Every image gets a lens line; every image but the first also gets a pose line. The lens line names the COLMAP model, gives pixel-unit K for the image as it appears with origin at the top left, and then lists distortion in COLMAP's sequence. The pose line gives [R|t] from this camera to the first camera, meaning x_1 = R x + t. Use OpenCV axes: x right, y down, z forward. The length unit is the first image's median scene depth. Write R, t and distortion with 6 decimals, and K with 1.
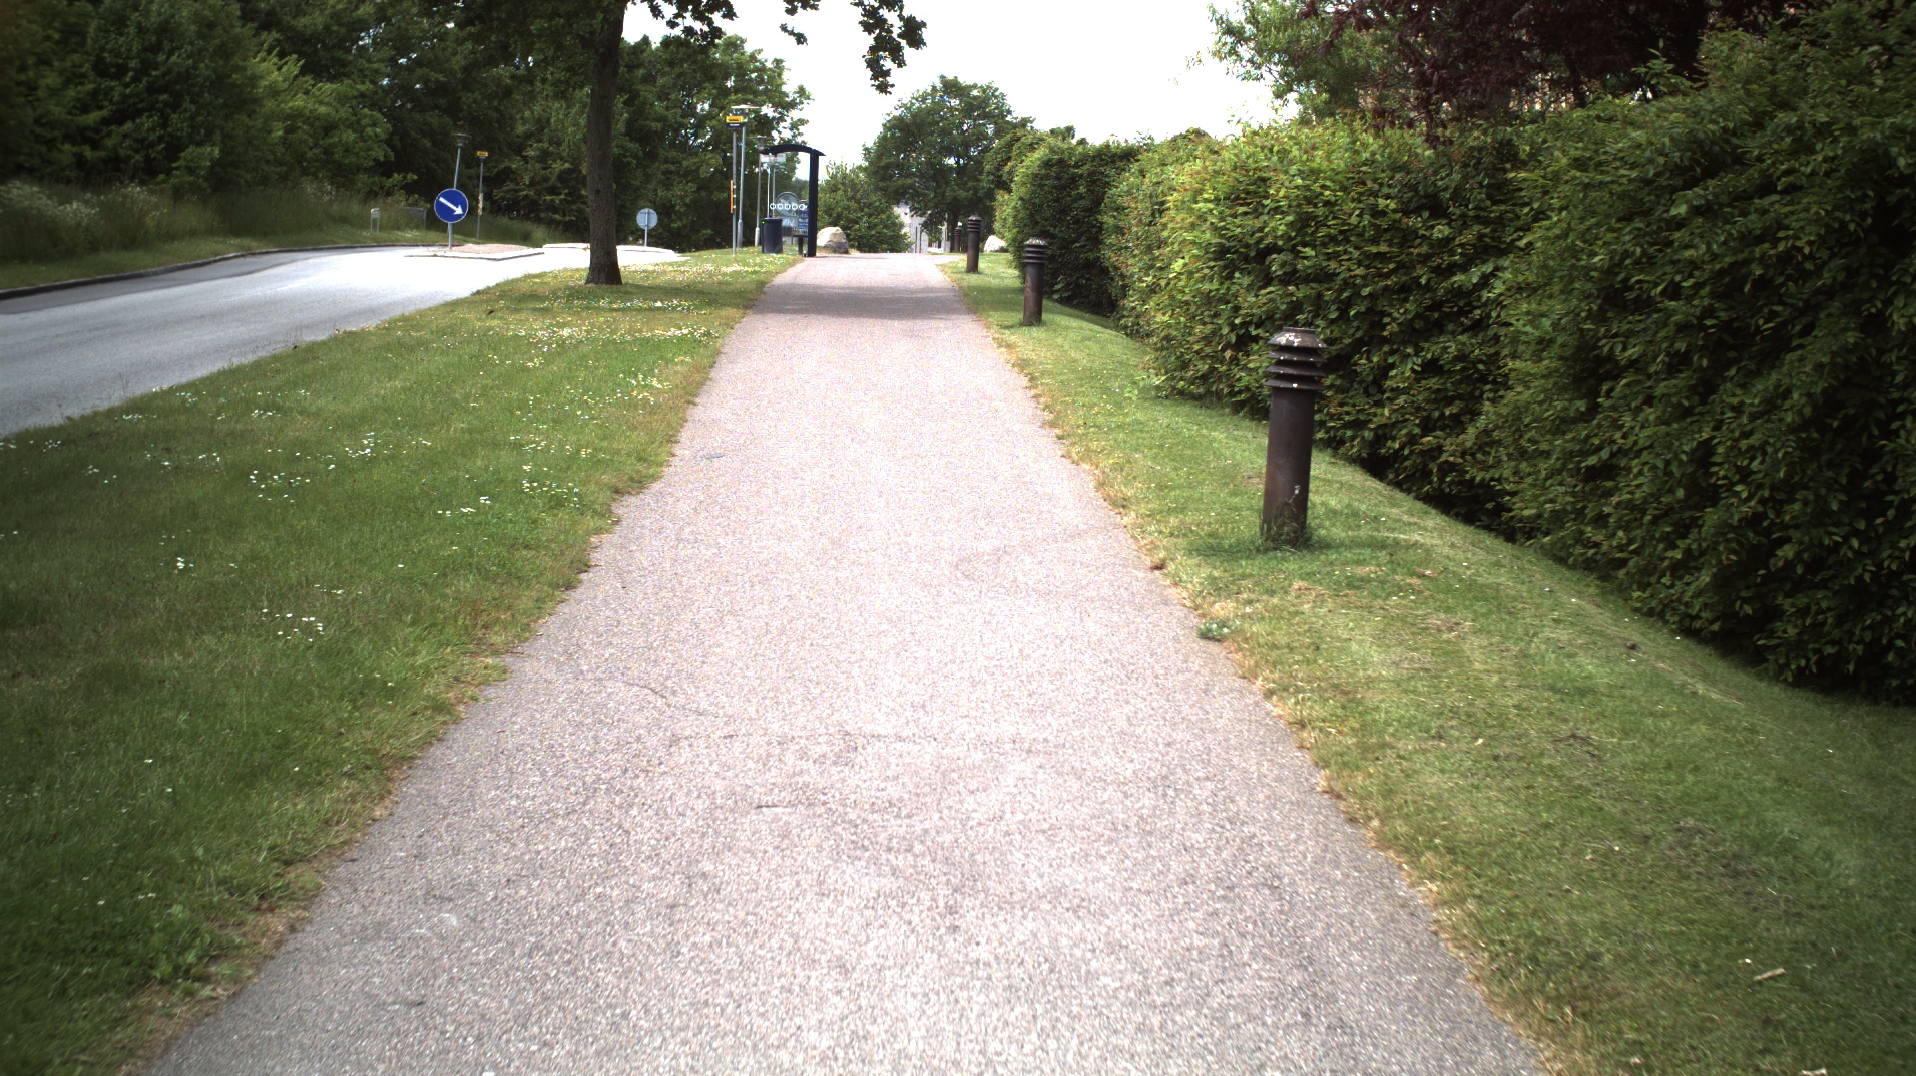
lens RADIAL K [[3122.0, 0, 958.0], [0, 3122.0, 538.0], [0, 0, 1]] dist [-0.226774, 0.194207]
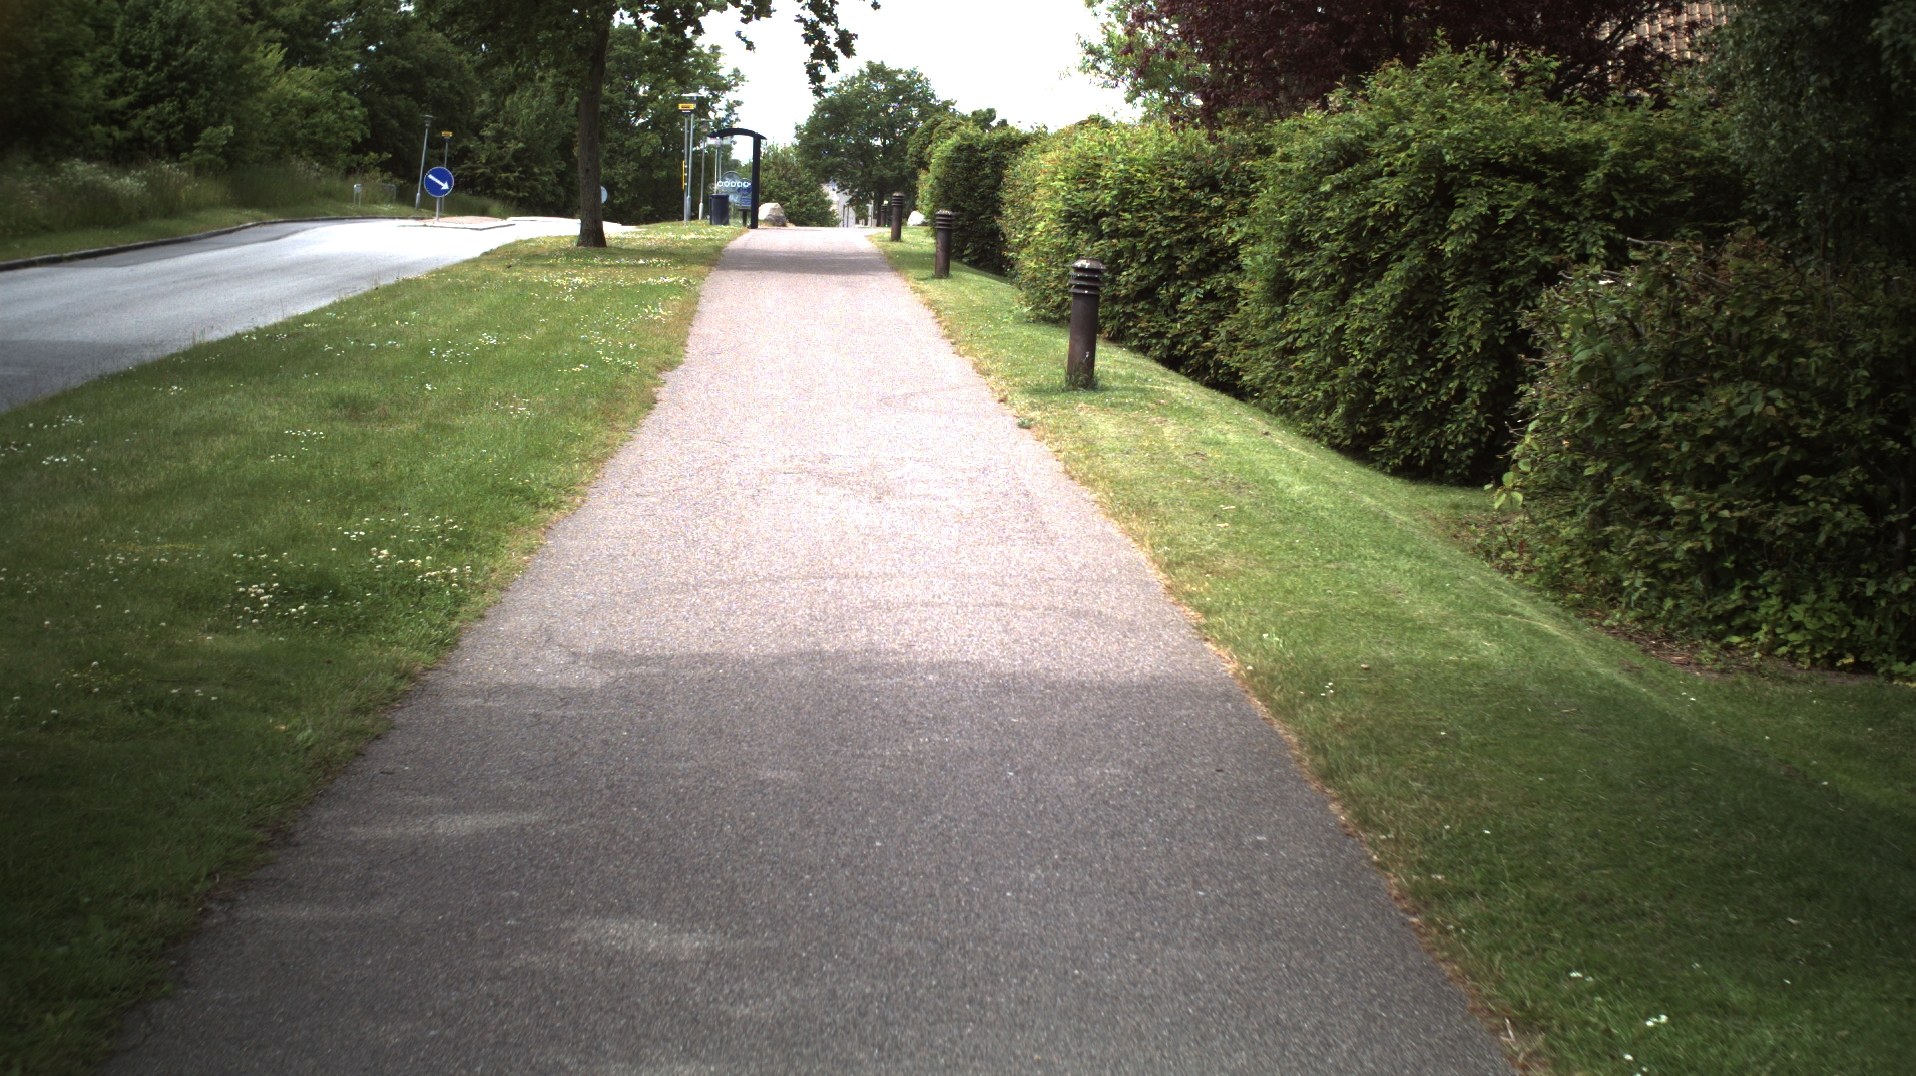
lens RADIAL K [[3122.0, 0, 958.0], [0, 3122.0, 538.0], [0, 0, 1]] dist [-0.226774, 0.194207]
pose [[0.999707, 0.002702, 0.024058, 0.000328], [-0.002863, 0.999974, 0.006675, 0.032862], [-0.024039, -0.006742, 0.999688, -0.302655]]
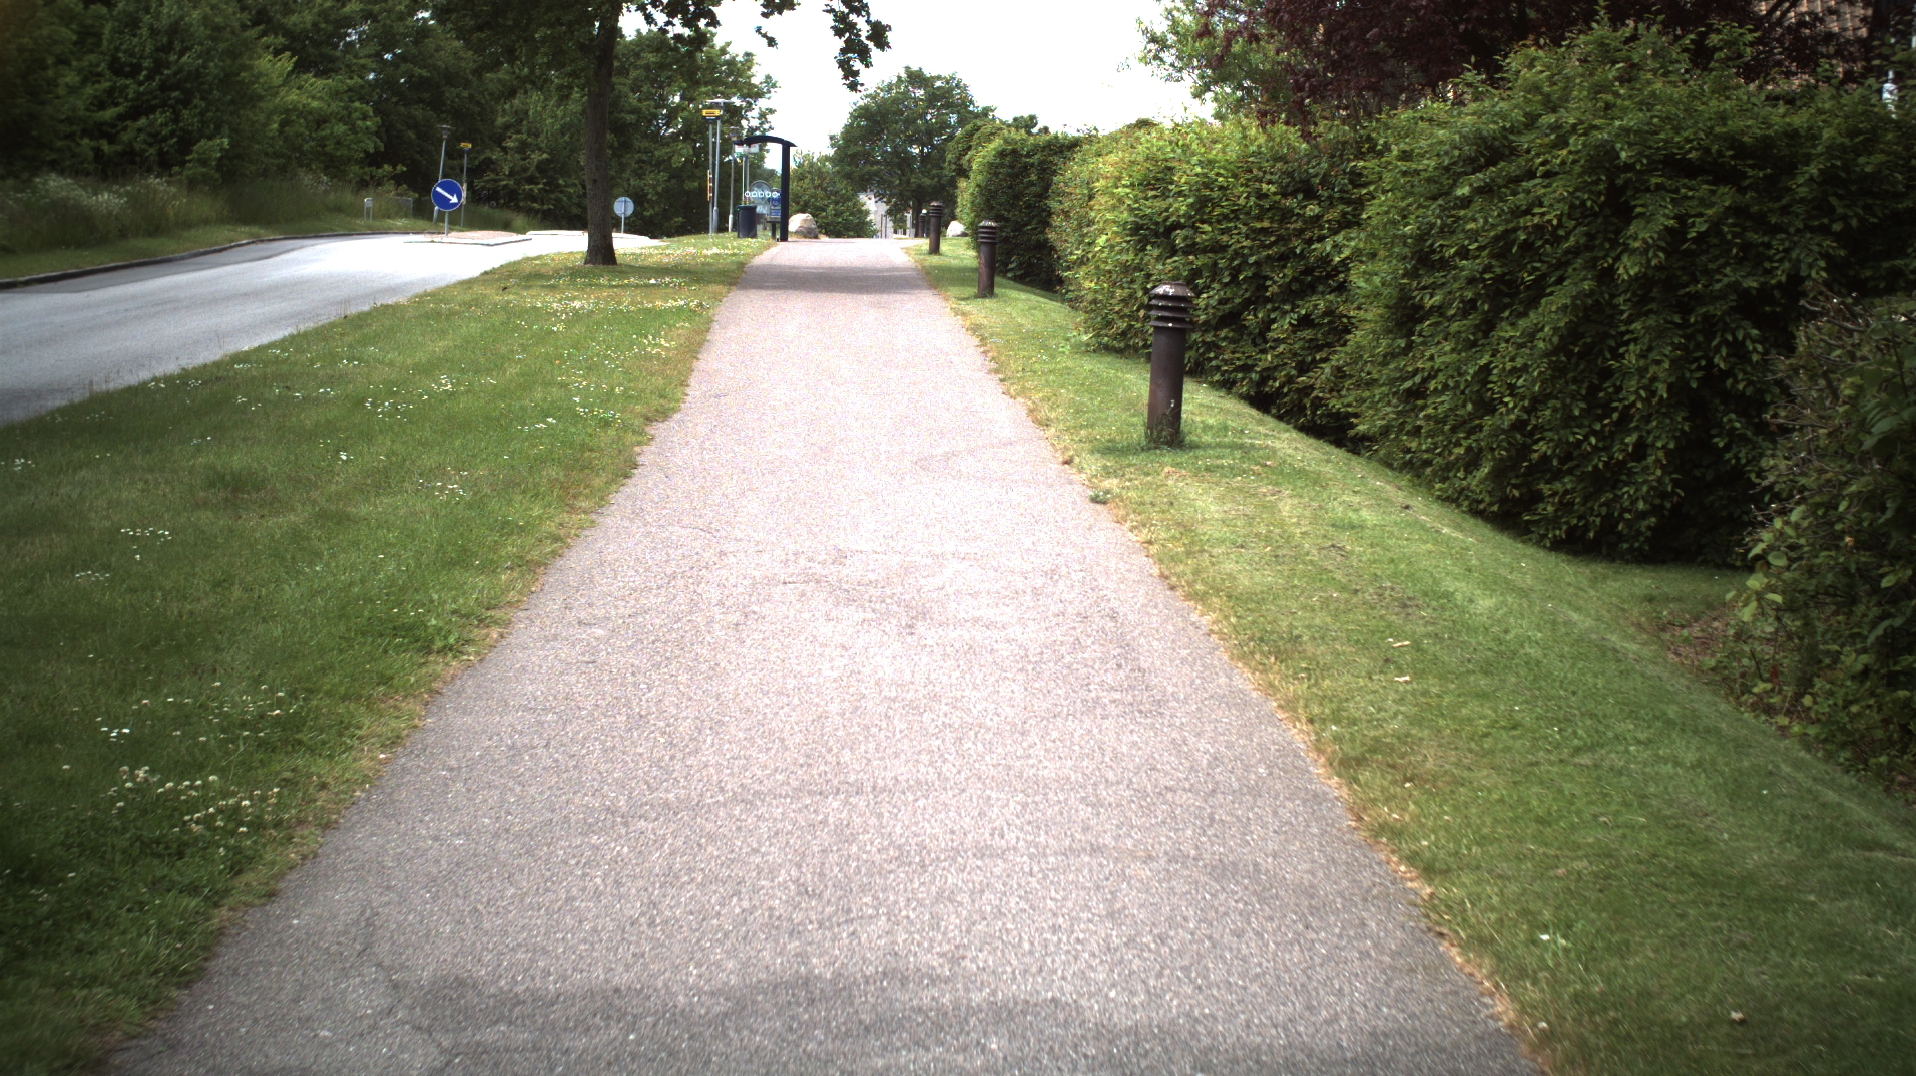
lens RADIAL K [[3122.0, 0, 958.0], [0, 3122.0, 538.0], [0, 0, 1]] dist [-0.226774, 0.194207]
pose [[0.999928, -0.005435, 0.010677, 0.001426], [0.005393, 0.999978, 0.003987, 0.016671], [-0.010698, -0.003929, 0.999935, -0.151048]]
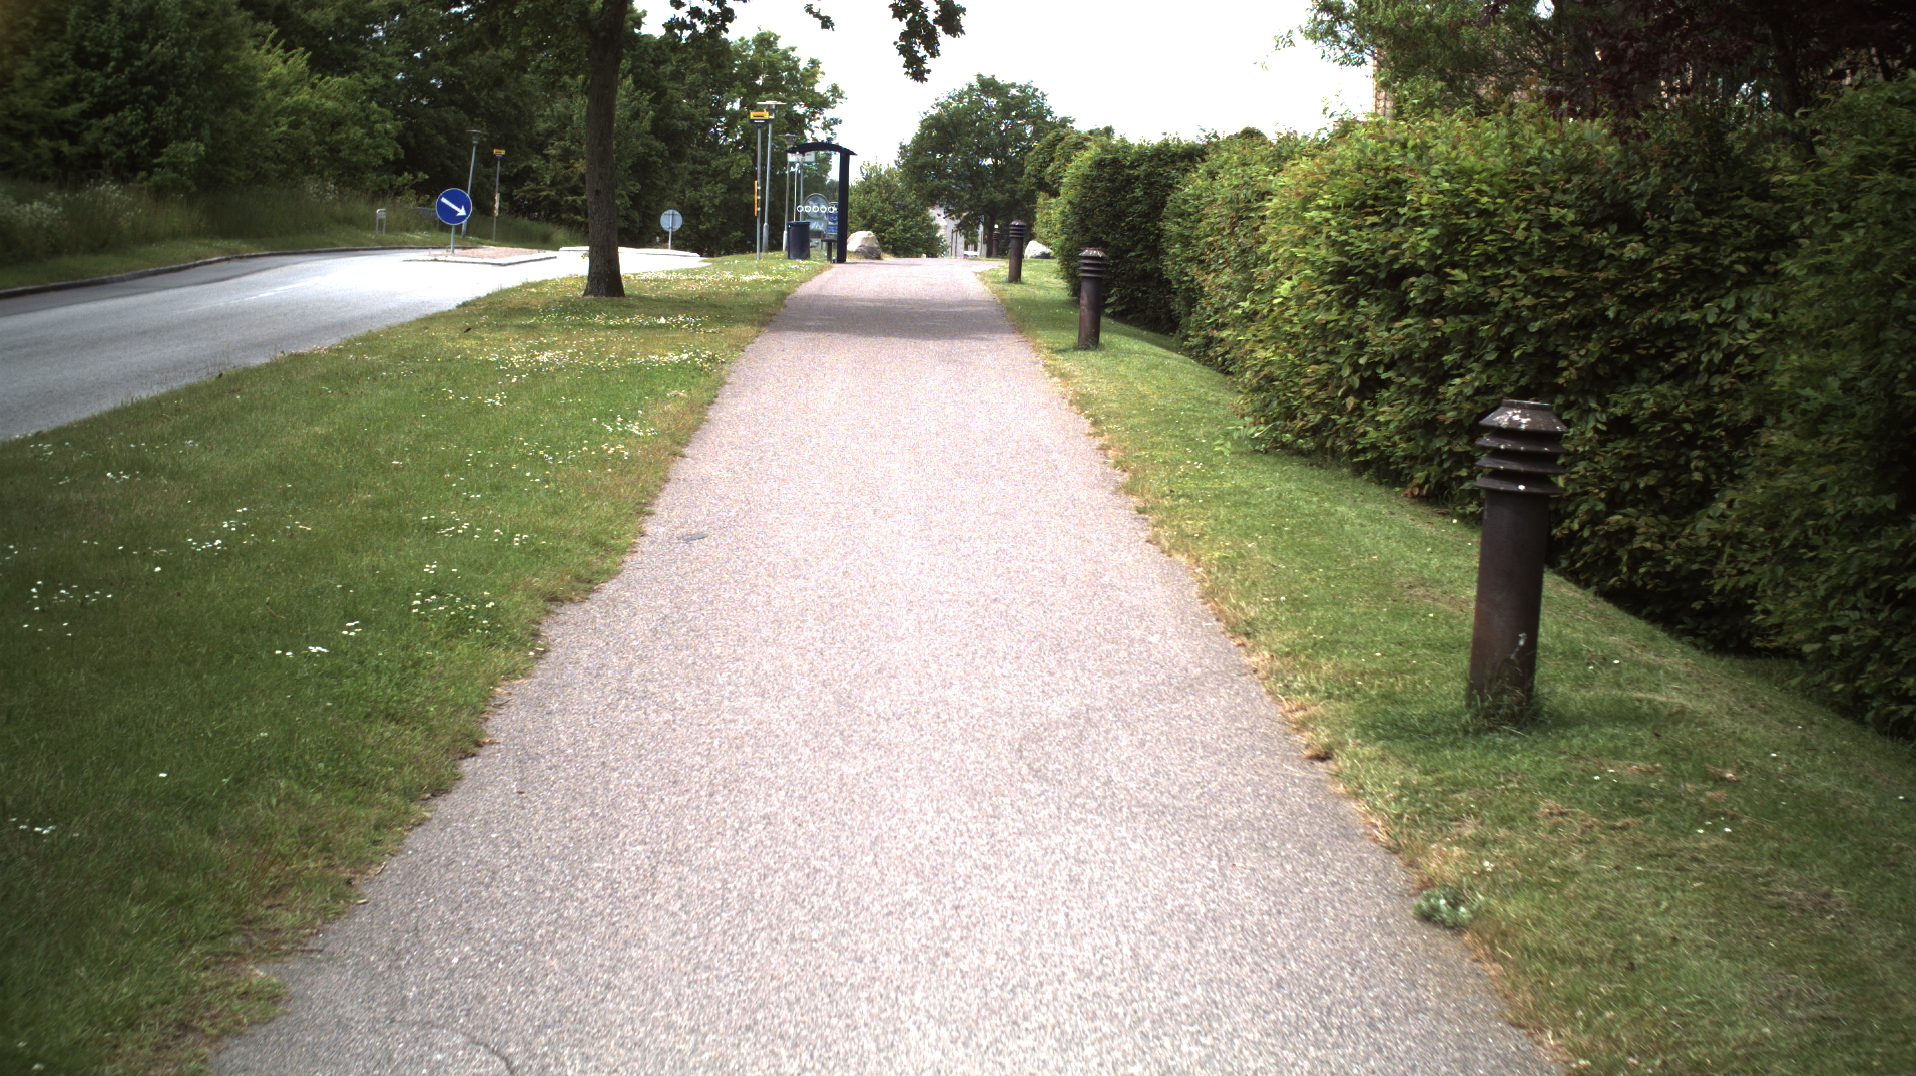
lens RADIAL K [[3122.0, 0, 958.0], [0, 3122.0, 538.0], [0, 0, 1]] dist [-0.226774, 0.194207]
pose [[0.999926, 0.005659, -0.010798, -0.003165], [-0.005666, 0.999984, -0.000569, -0.017024], [0.010795, 0.000631, 0.999942, 0.150639]]
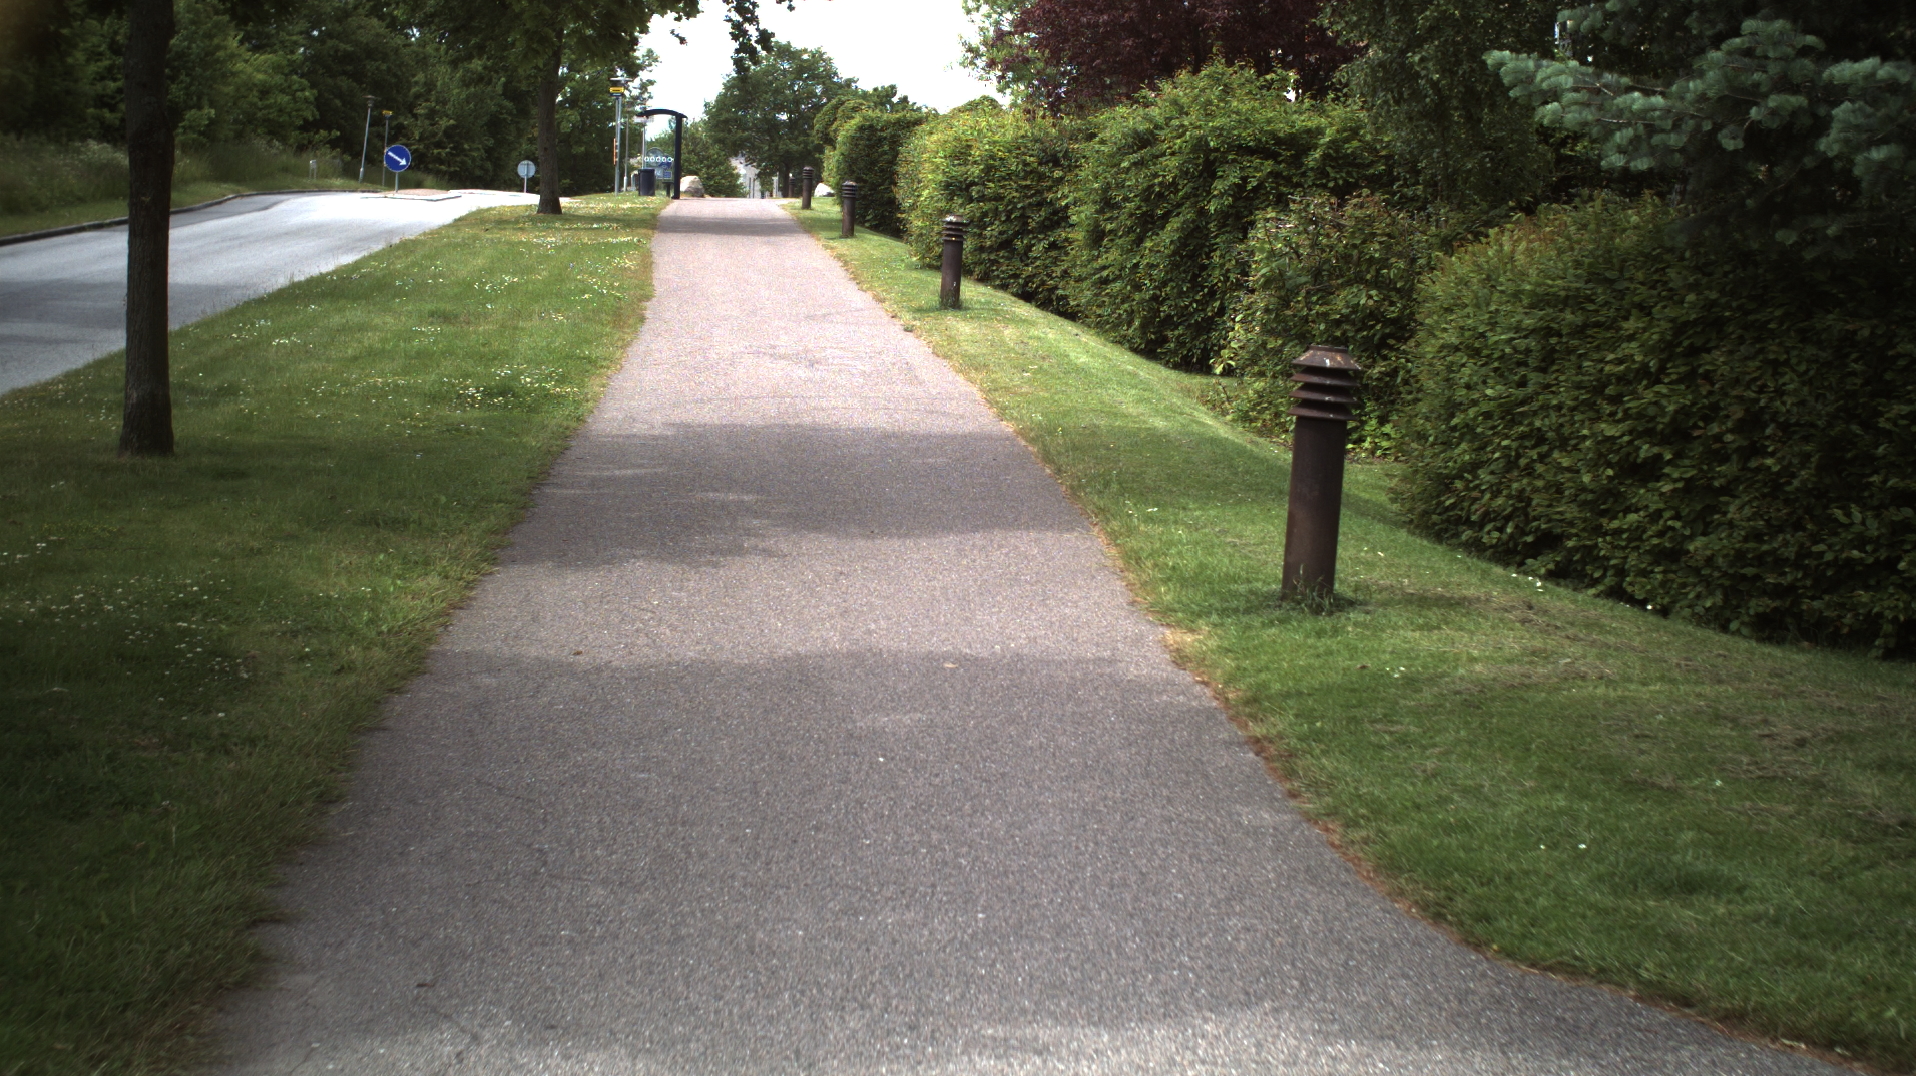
lens RADIAL K [[3122.0, 0, 958.0], [0, 3122.0, 538.0], [0, 0, 1]] dist [-0.226774, 0.194207]
pose [[0.998488, -0.002420, 0.054912, -0.007298], [0.001577, 0.999880, 0.015389, 0.063547], [-0.054943, -0.015279, 0.998373, -0.605918]]
